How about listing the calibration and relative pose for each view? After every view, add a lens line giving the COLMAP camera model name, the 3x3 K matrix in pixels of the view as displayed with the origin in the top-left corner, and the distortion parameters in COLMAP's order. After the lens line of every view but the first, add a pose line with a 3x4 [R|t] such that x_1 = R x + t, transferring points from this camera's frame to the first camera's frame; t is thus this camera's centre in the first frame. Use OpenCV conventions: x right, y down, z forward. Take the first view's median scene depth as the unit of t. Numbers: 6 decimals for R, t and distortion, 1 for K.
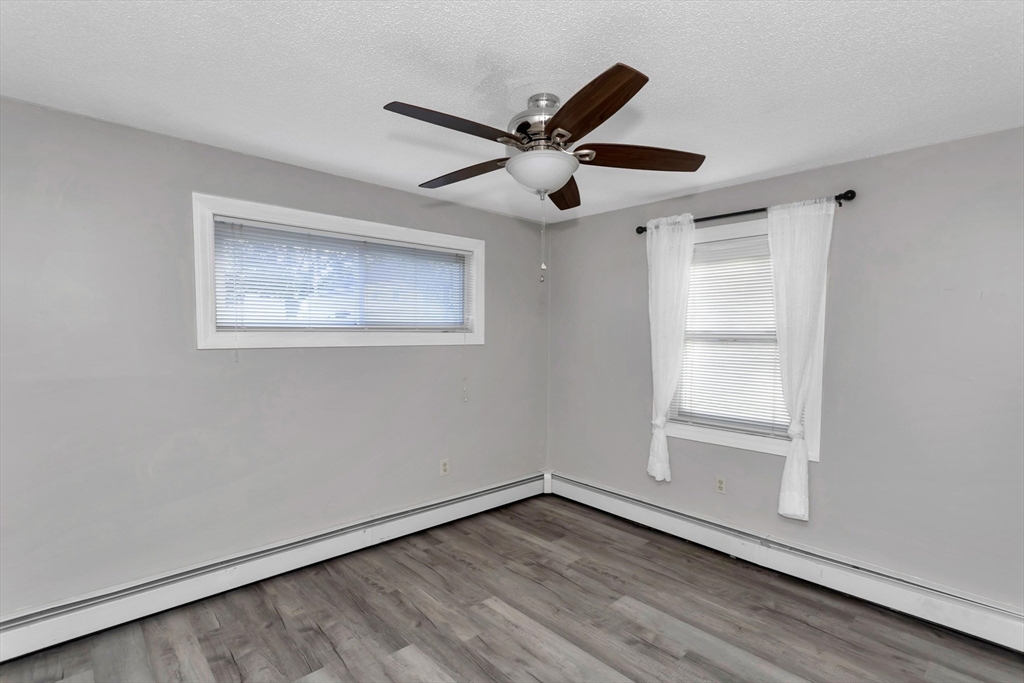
lens RADIAL K [[508.9, 0, 512.0], [0, 508.9, 341.5], [0, 0, 1]] dist [0.002447, 0.000477]
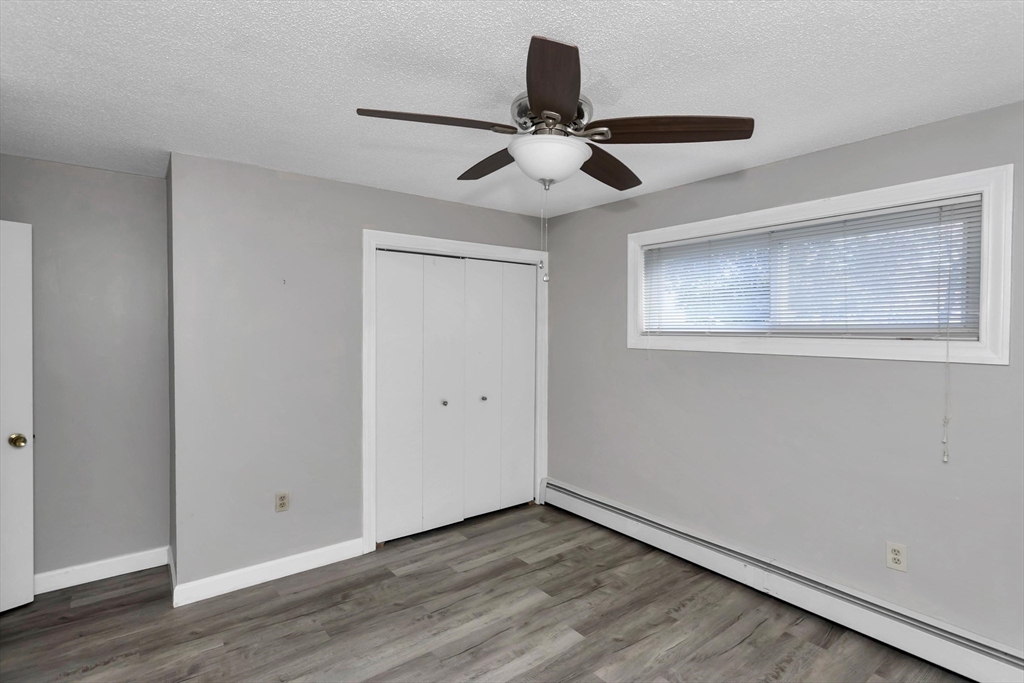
lens RADIAL K [[492.6, 0, 510.1], [0, 492.6, 321.0], [0, 0, 1]] dist [-0.001950, -0.000172]
pose [[-0.092763, -0.022832, -0.995426, 0.701276], [-0.027066, 0.999425, -0.020401, -0.020977], [0.995320, 0.025049, -0.093327, 0.784107]]
